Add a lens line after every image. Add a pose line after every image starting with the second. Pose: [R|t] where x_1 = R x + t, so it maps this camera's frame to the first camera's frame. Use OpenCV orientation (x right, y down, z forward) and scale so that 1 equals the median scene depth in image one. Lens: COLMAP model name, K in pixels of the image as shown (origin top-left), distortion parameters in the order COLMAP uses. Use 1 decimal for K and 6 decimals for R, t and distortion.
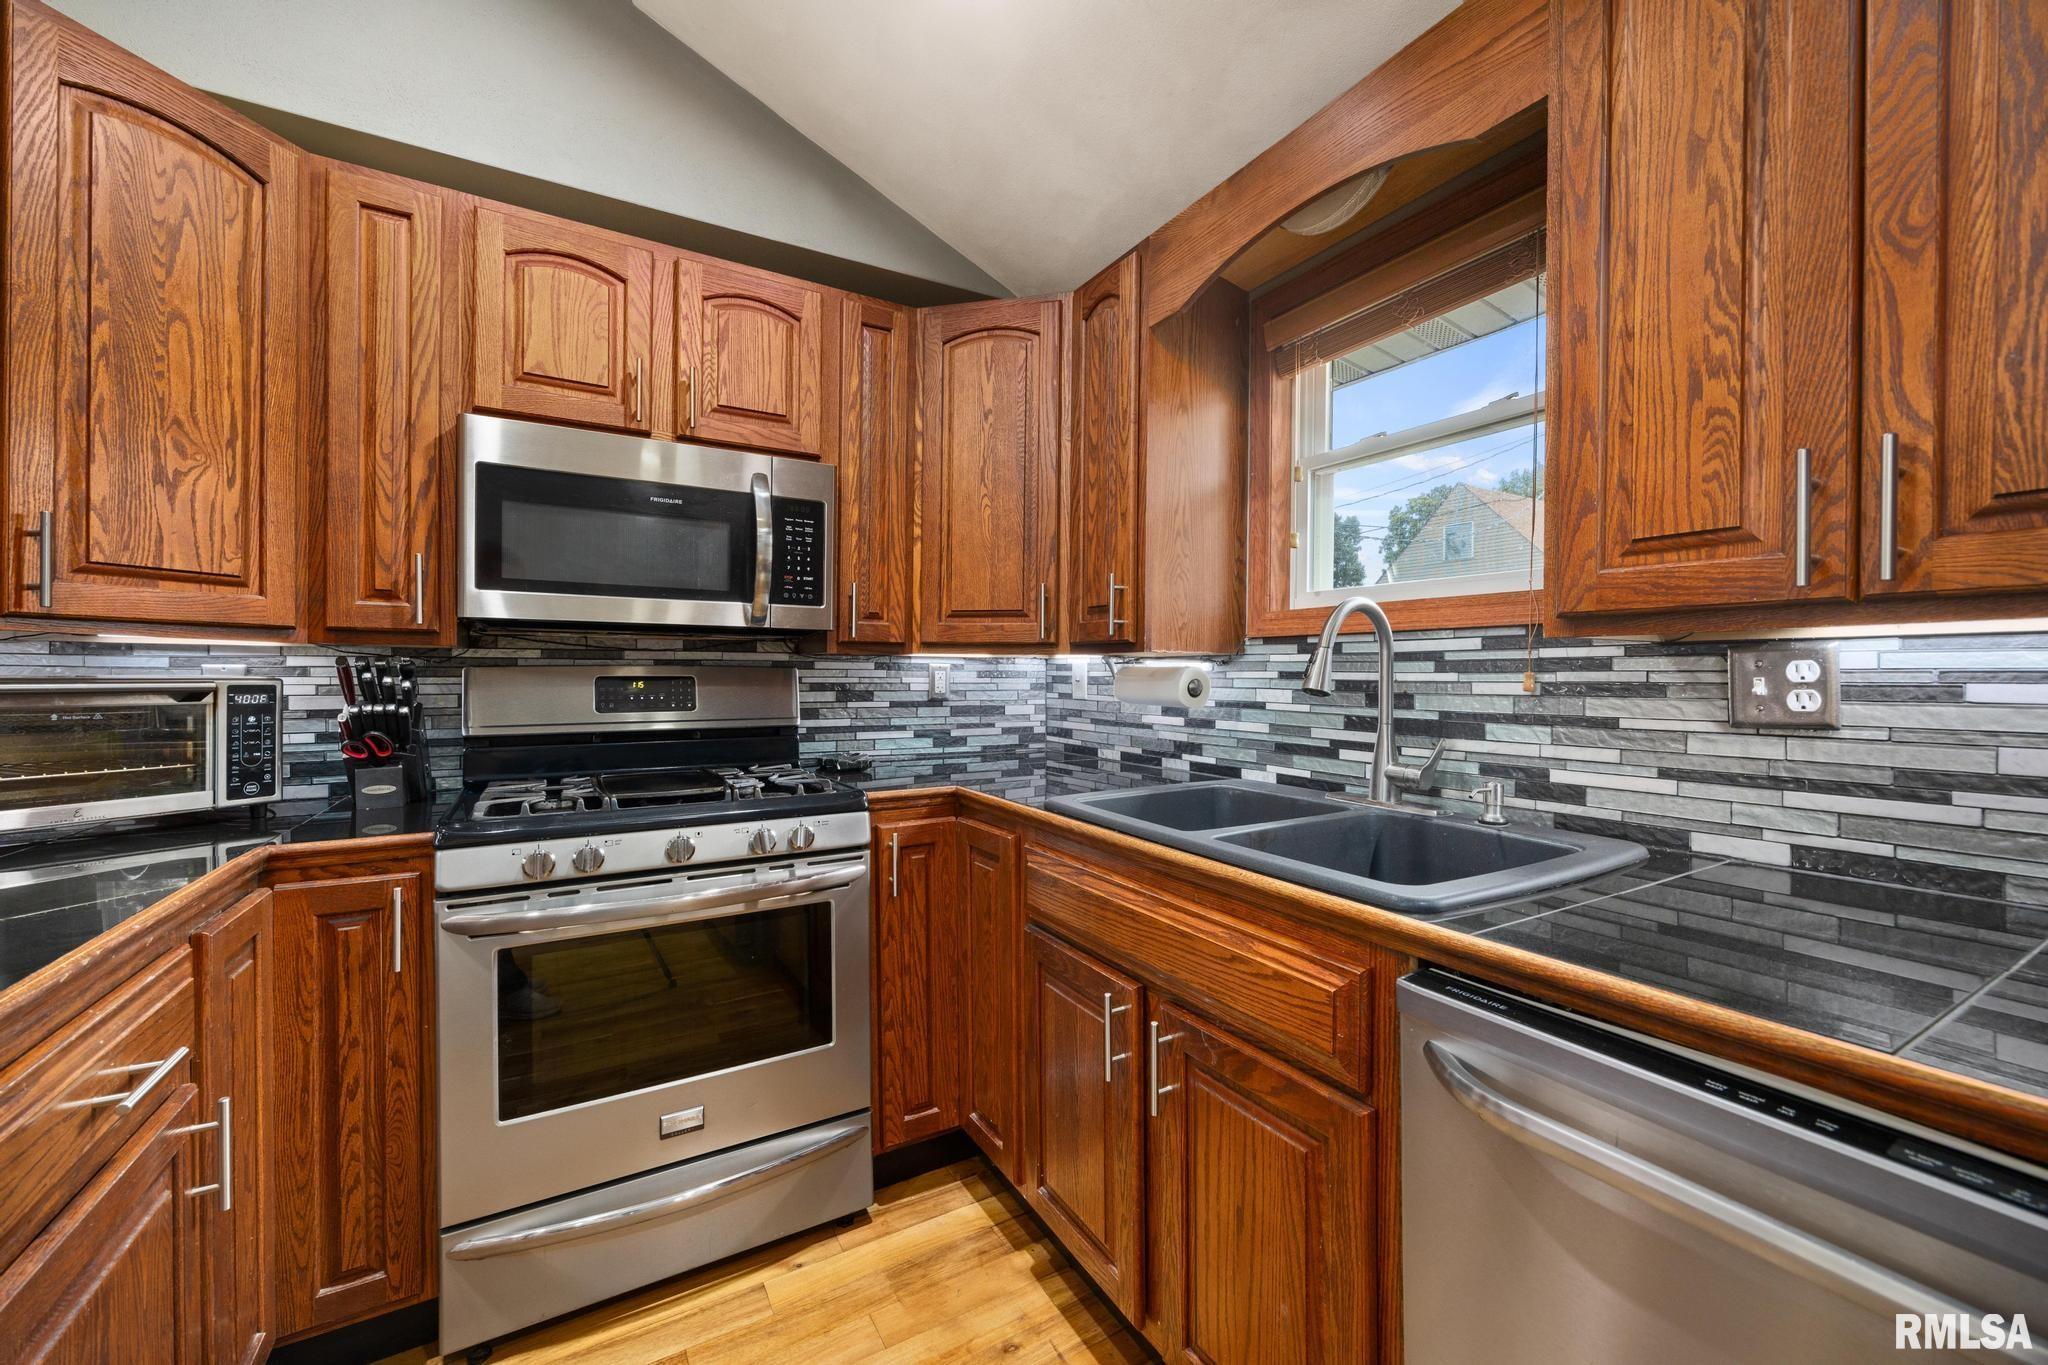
lens RADIAL K [[814.3, 0, 1040.5], [0, 814.3, 681.4], [0, 0, 1]] dist [0.000311, 0.000100]
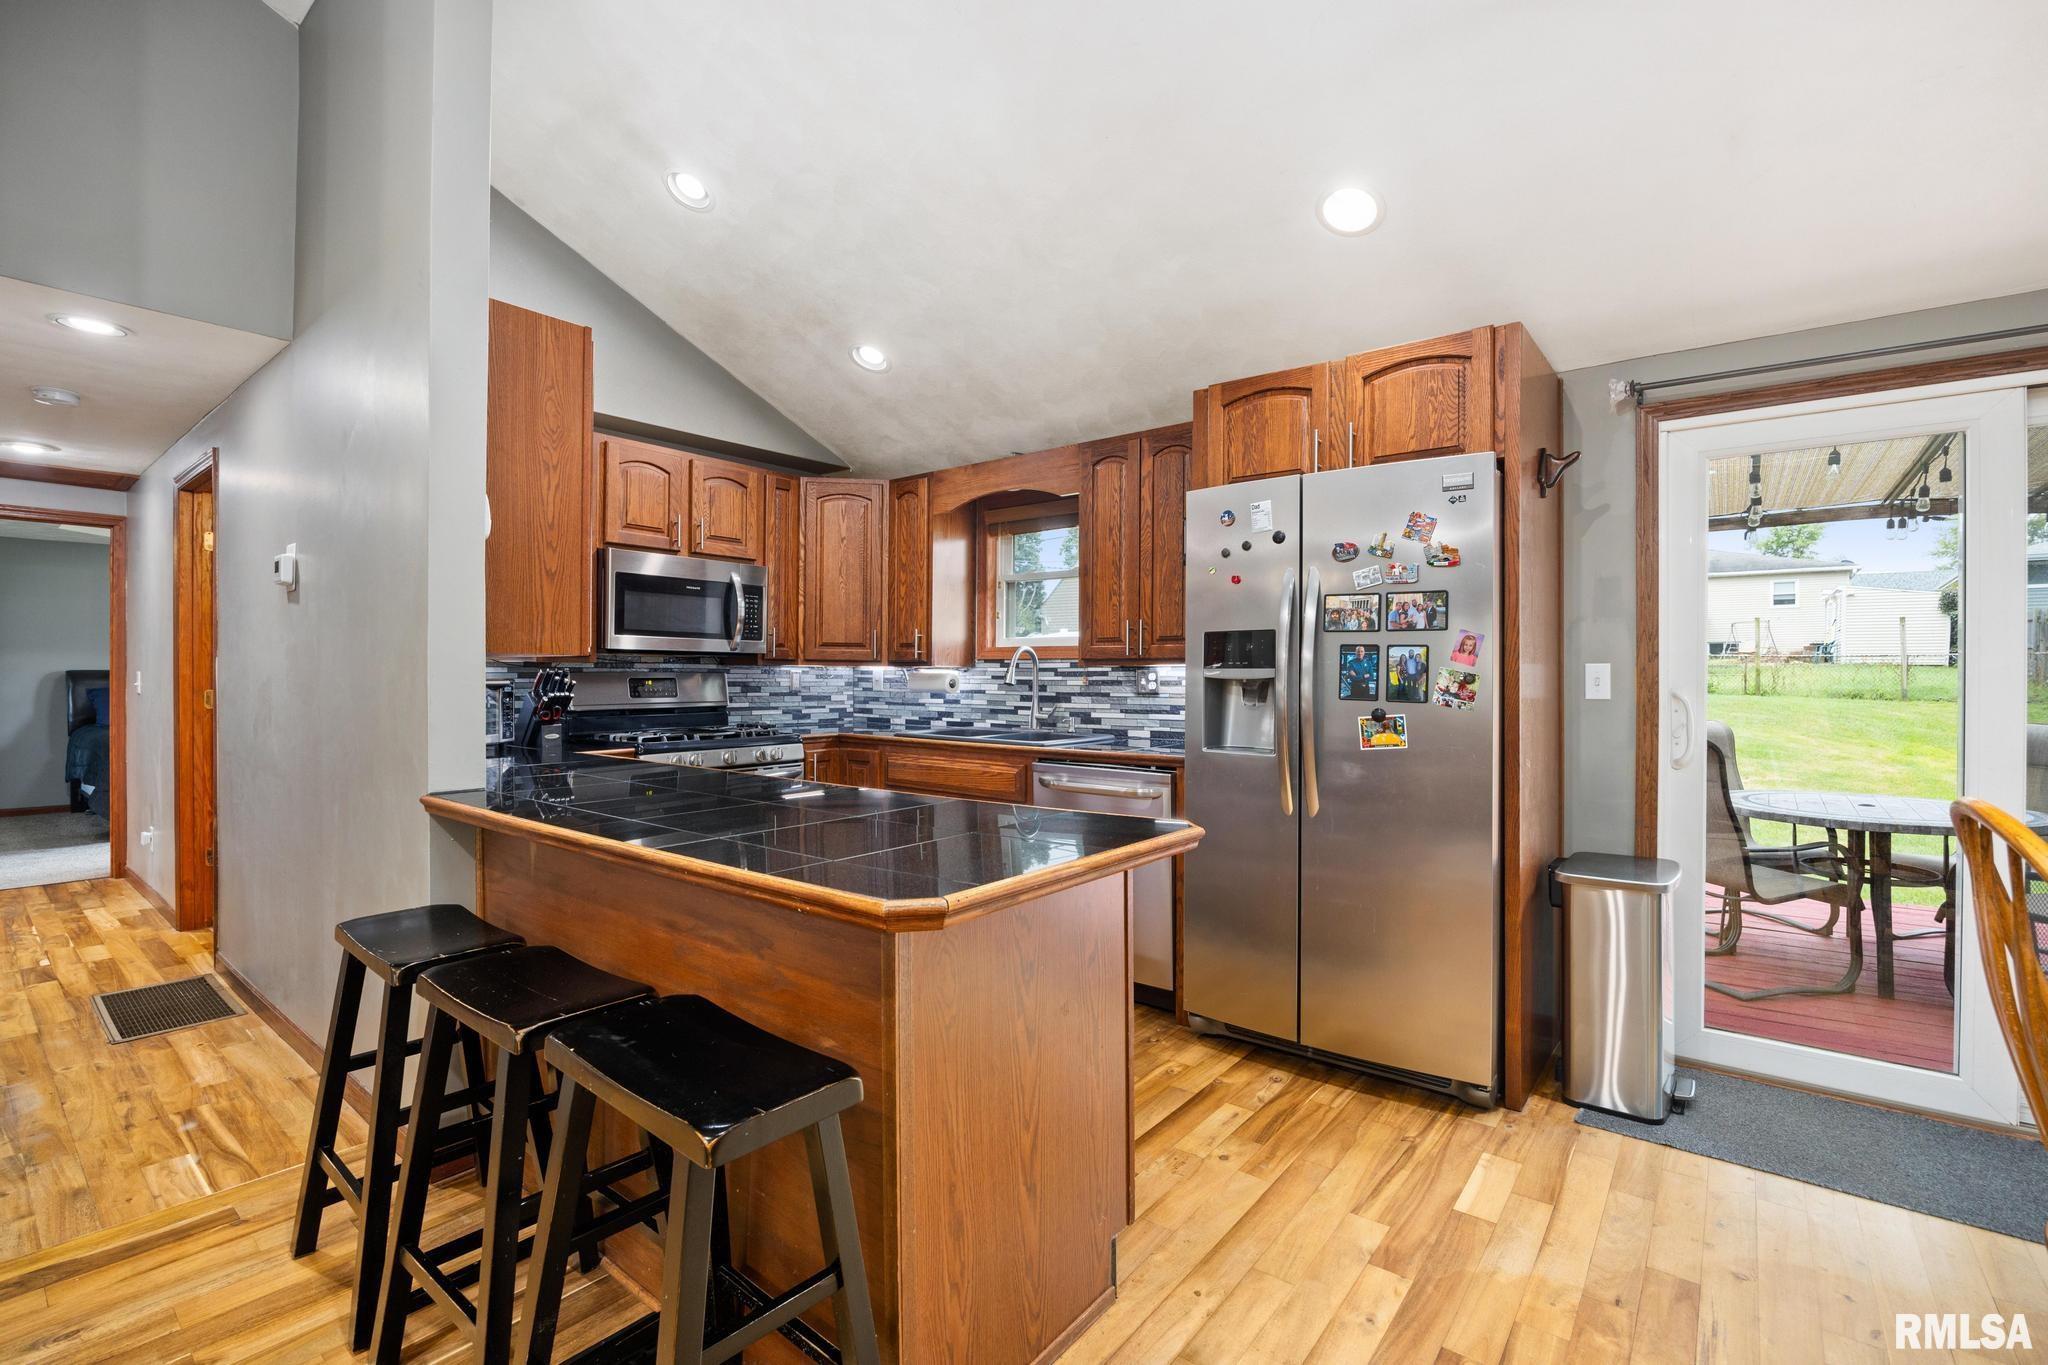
lens RADIAL K [[896.0, 0, 1026.0], [0, 896.0, 684.9], [0, 0, 1]] dist [-0.019455, -0.000678]
pose [[0.937096, -0.002749, 0.349062, -0.440530], [0.001845, 0.999994, 0.002922, 0.005256], [-0.349068, -0.002094, 0.937095, -1.228362]]
